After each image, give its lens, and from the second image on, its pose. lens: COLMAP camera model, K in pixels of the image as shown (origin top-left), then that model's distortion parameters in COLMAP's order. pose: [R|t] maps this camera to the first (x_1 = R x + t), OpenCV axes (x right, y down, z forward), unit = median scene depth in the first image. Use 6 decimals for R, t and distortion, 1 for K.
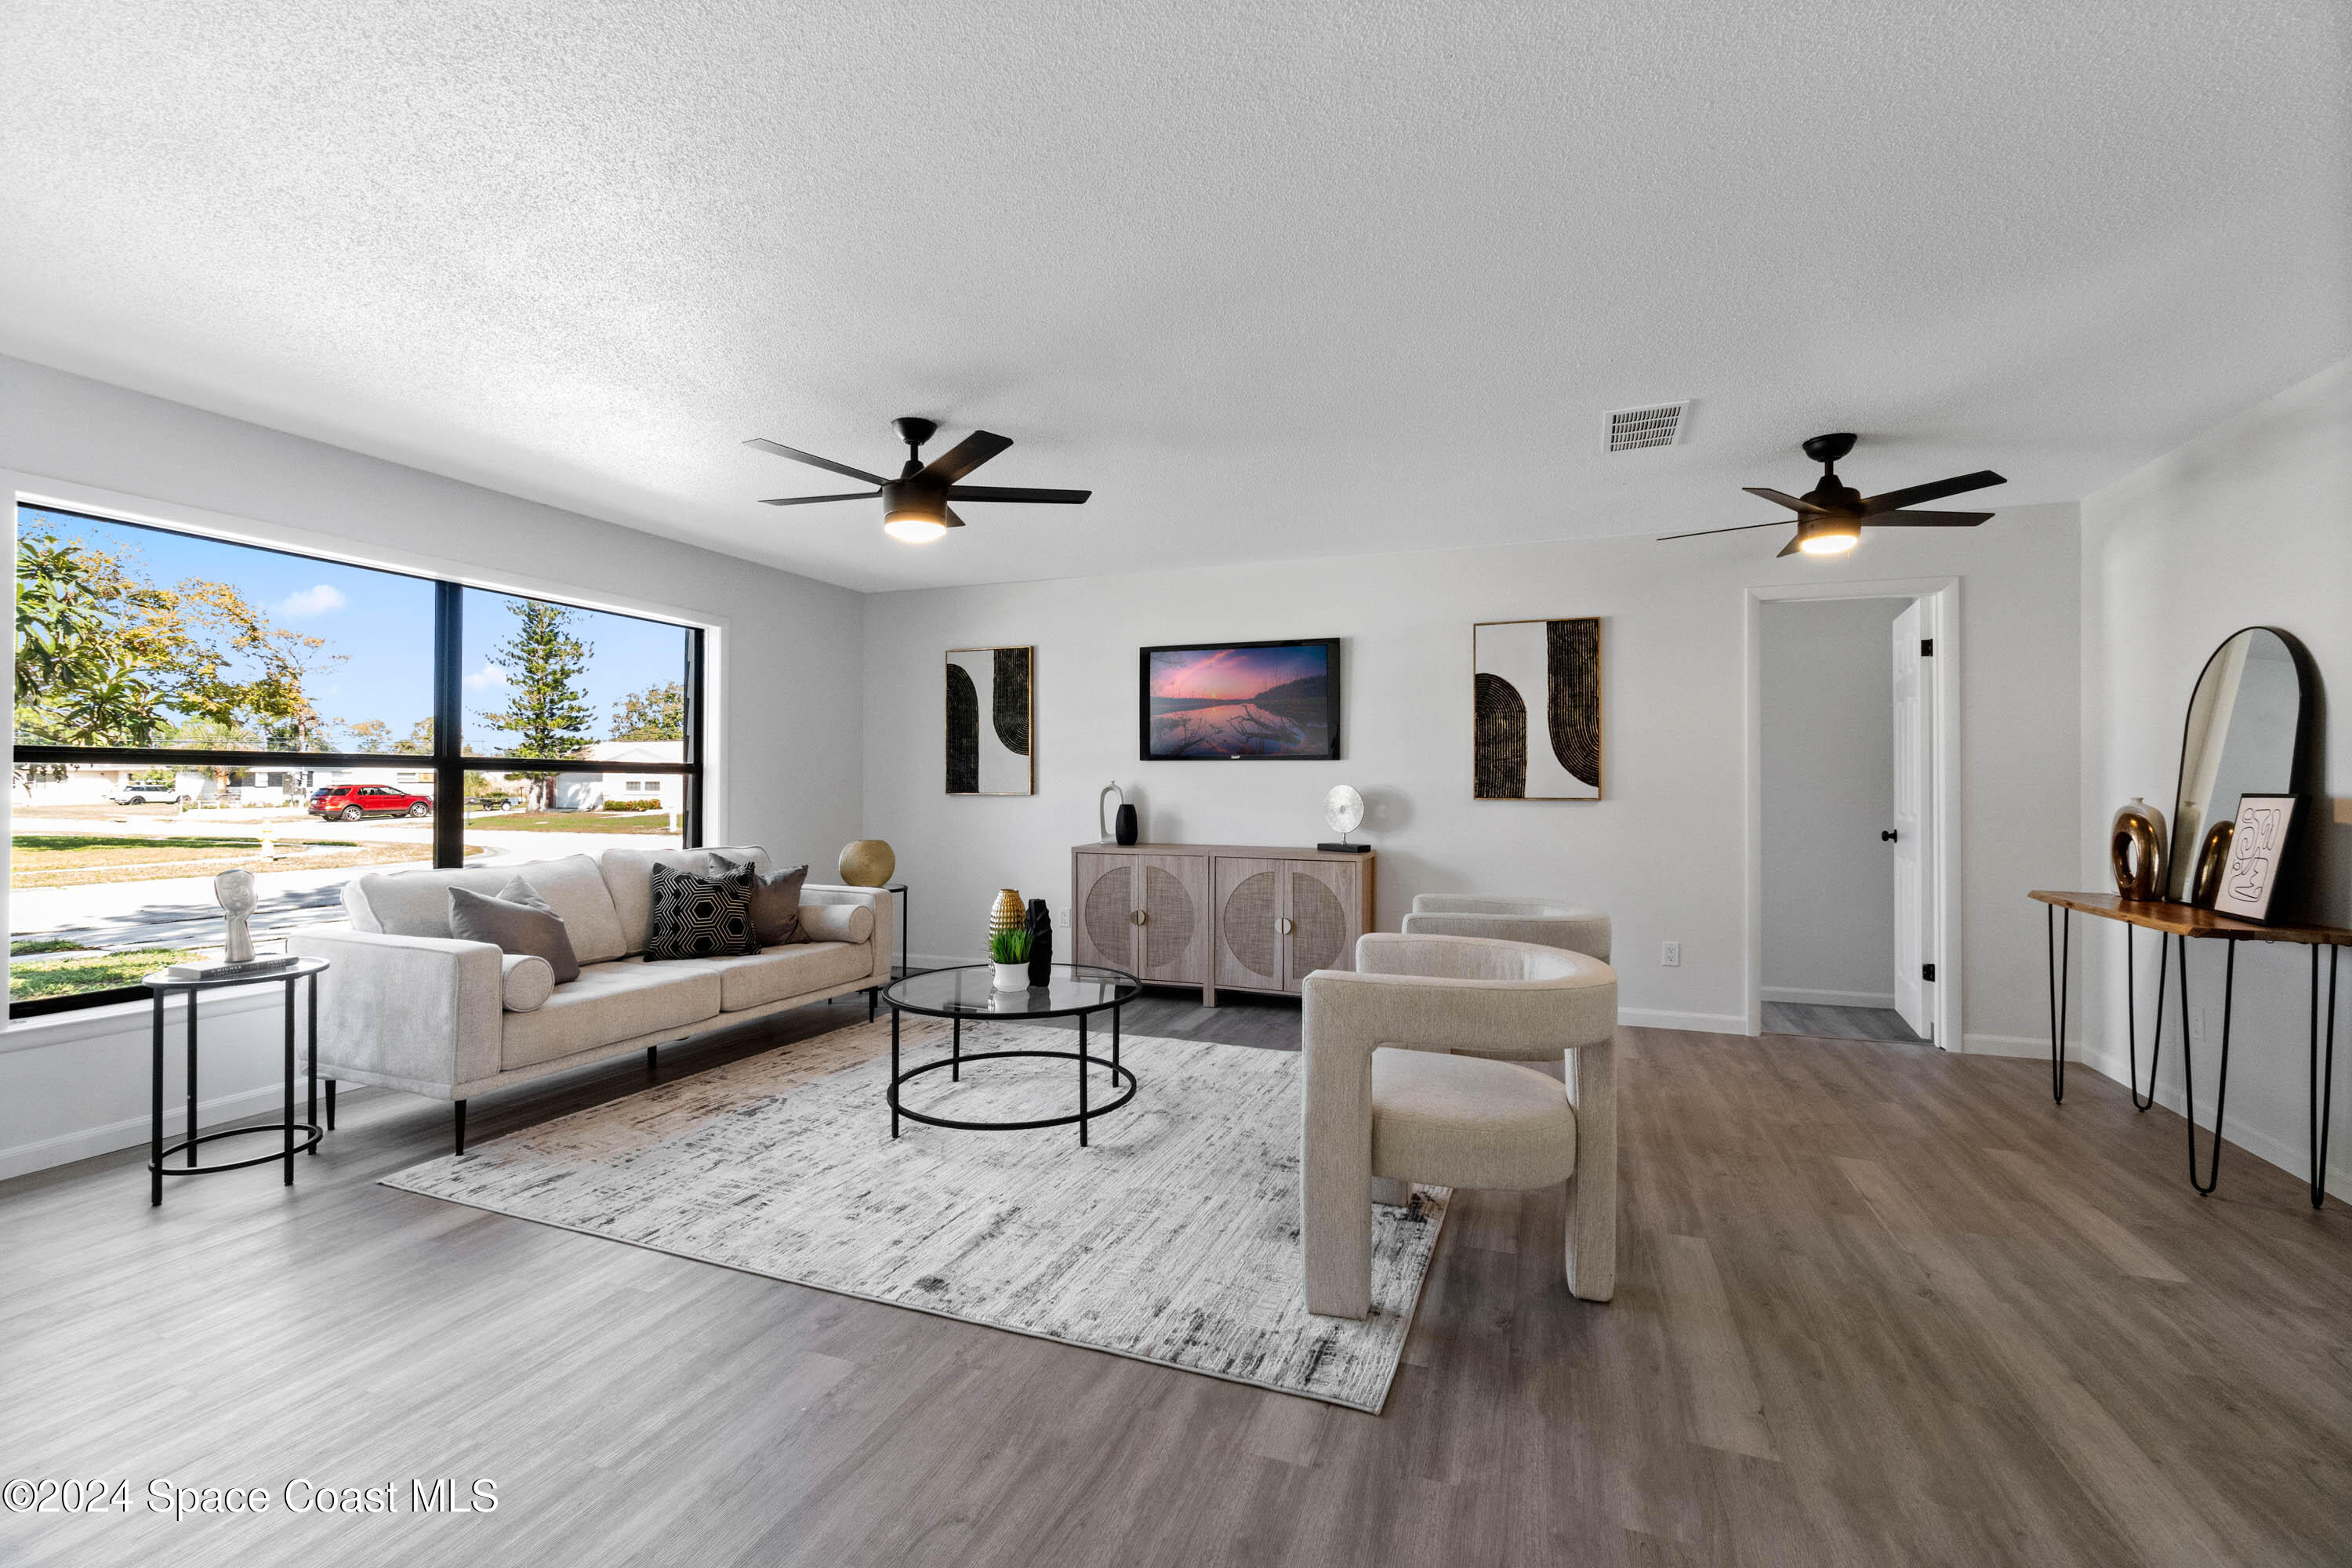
lens RADIAL K [[1011.9, 0, 1167.5], [0, 1011.9, 777.6], [0, 0, 1]] dist [0.000231, 0.000232]
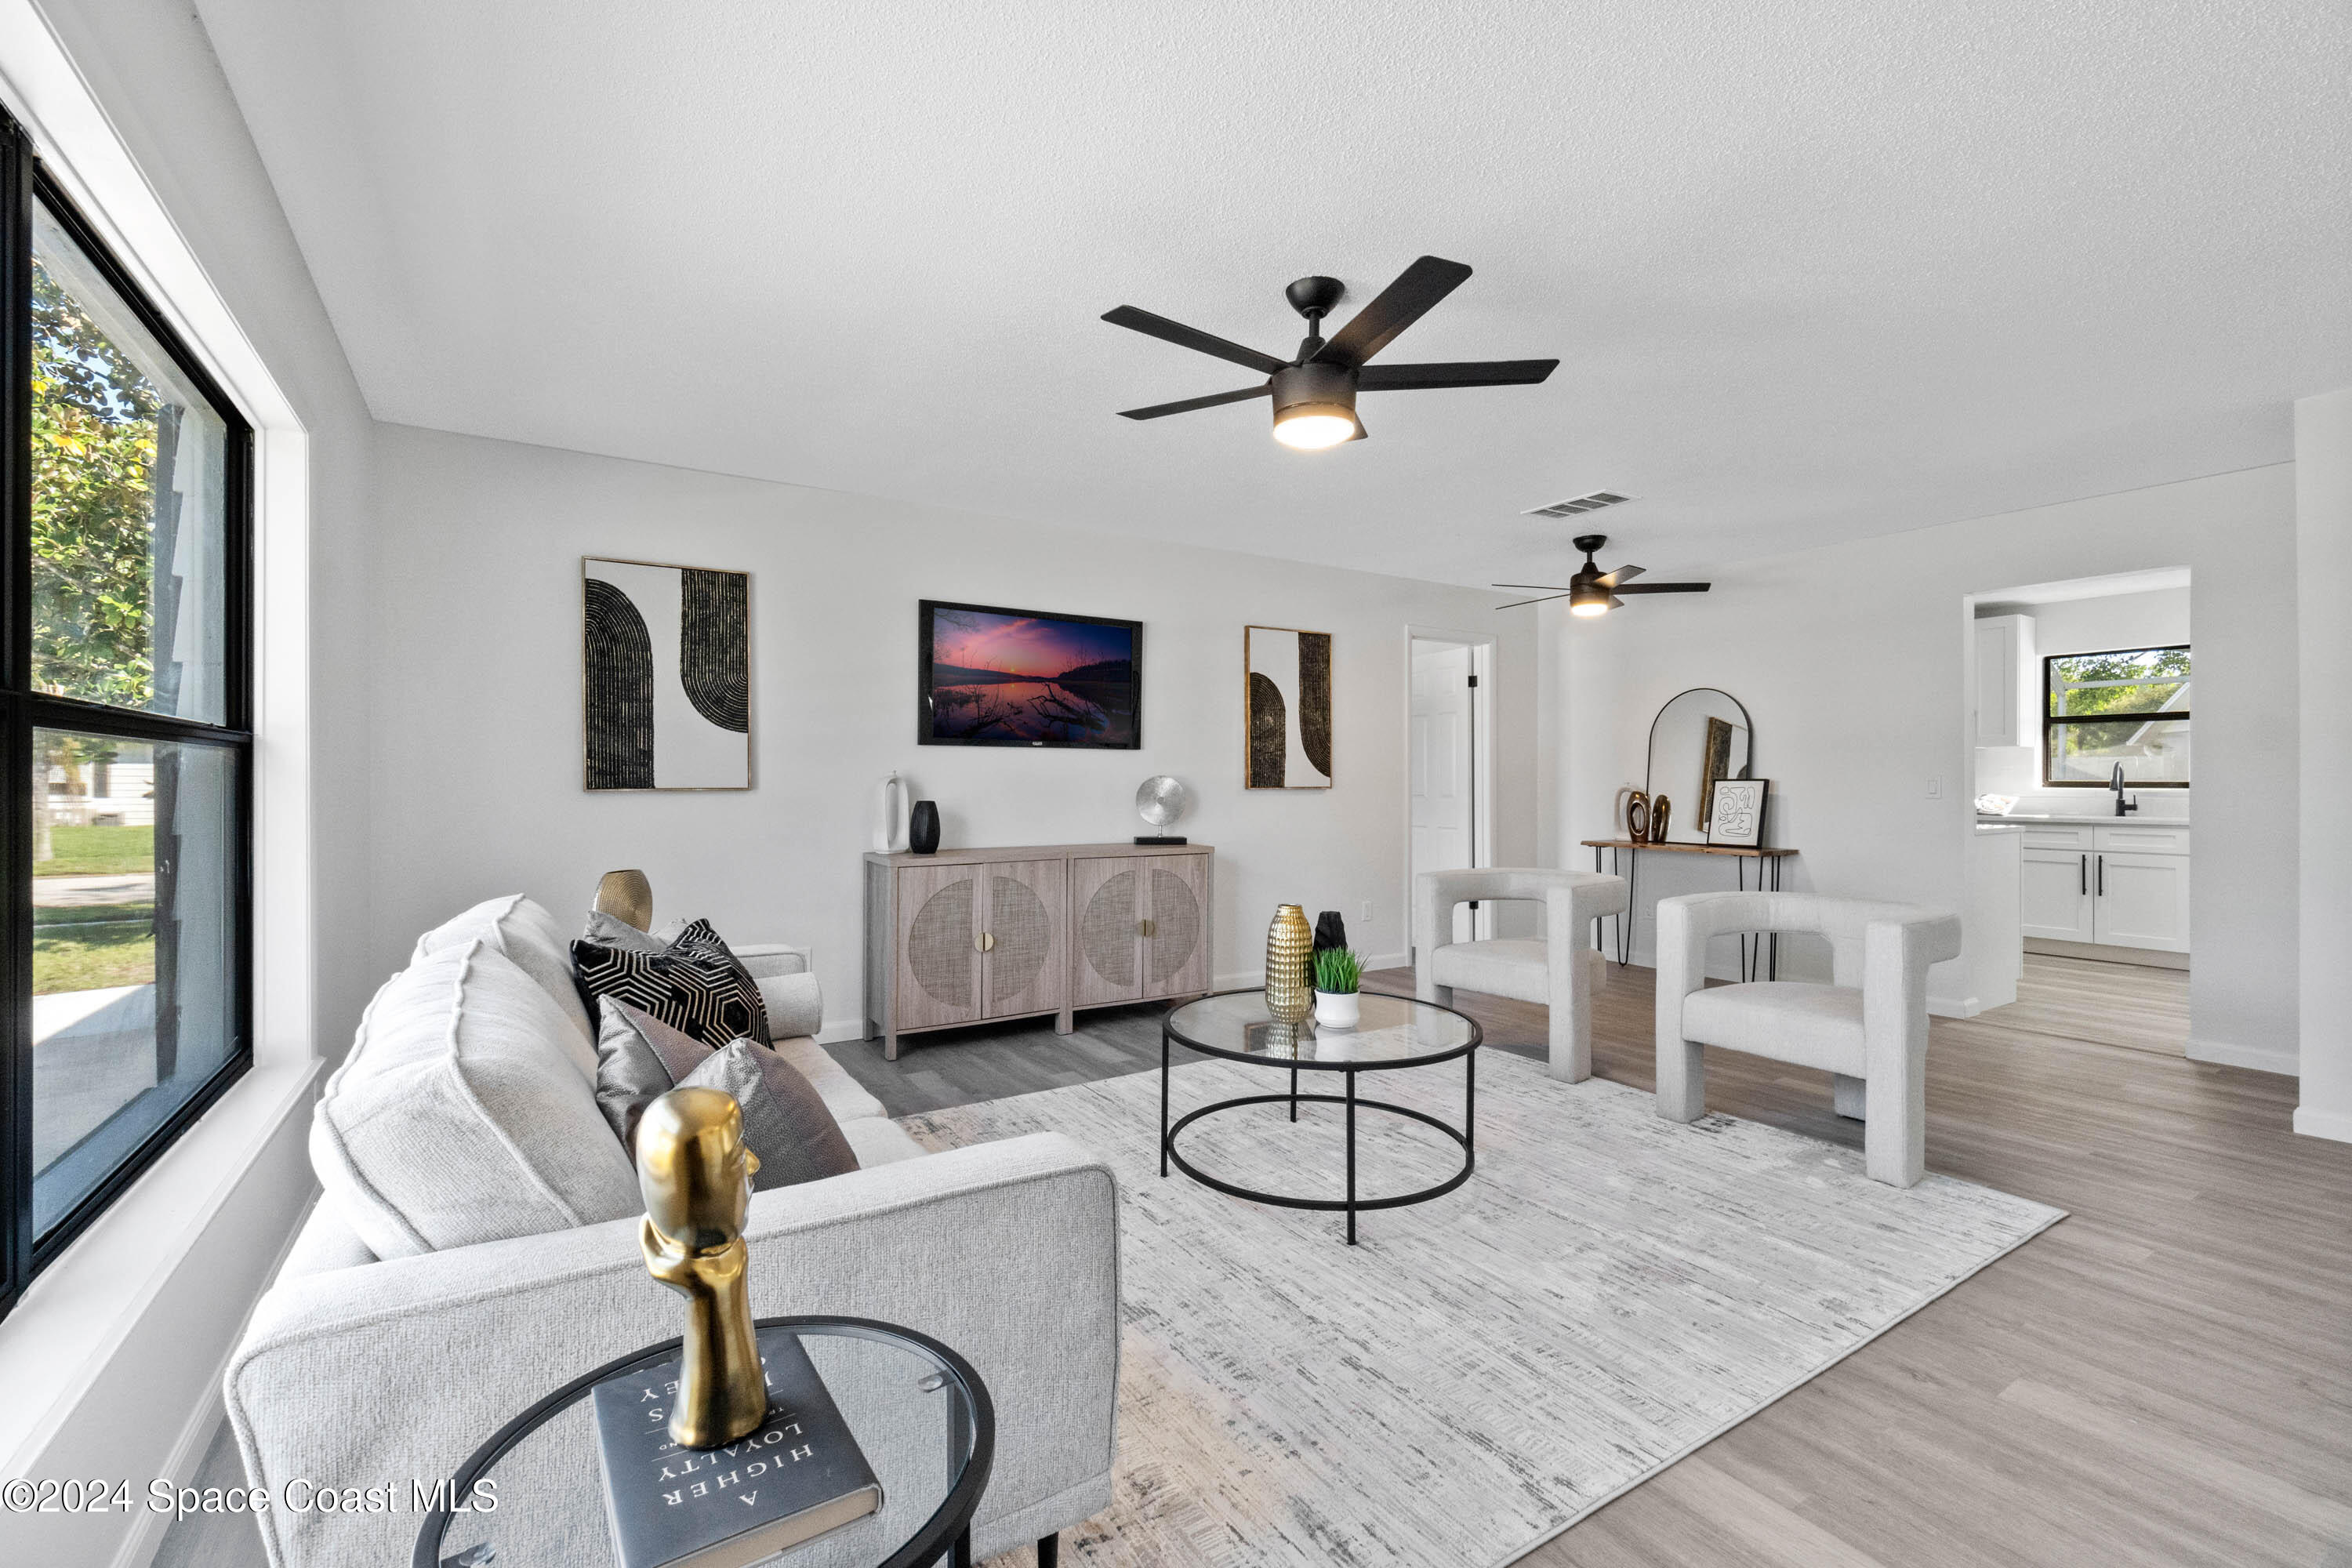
lens RADIAL K [[1011.9, 0, 1176.8], [0, 1011.9, 784.9], [0, 0, 1]] dist [0.000231, 0.000232]
pose [[0.592457, -0.007288, 0.805569, -0.576416], [-0.004174, 0.999918, 0.012116, 0.004159], [-0.805591, -0.010541, 0.592378, 0.403853]]
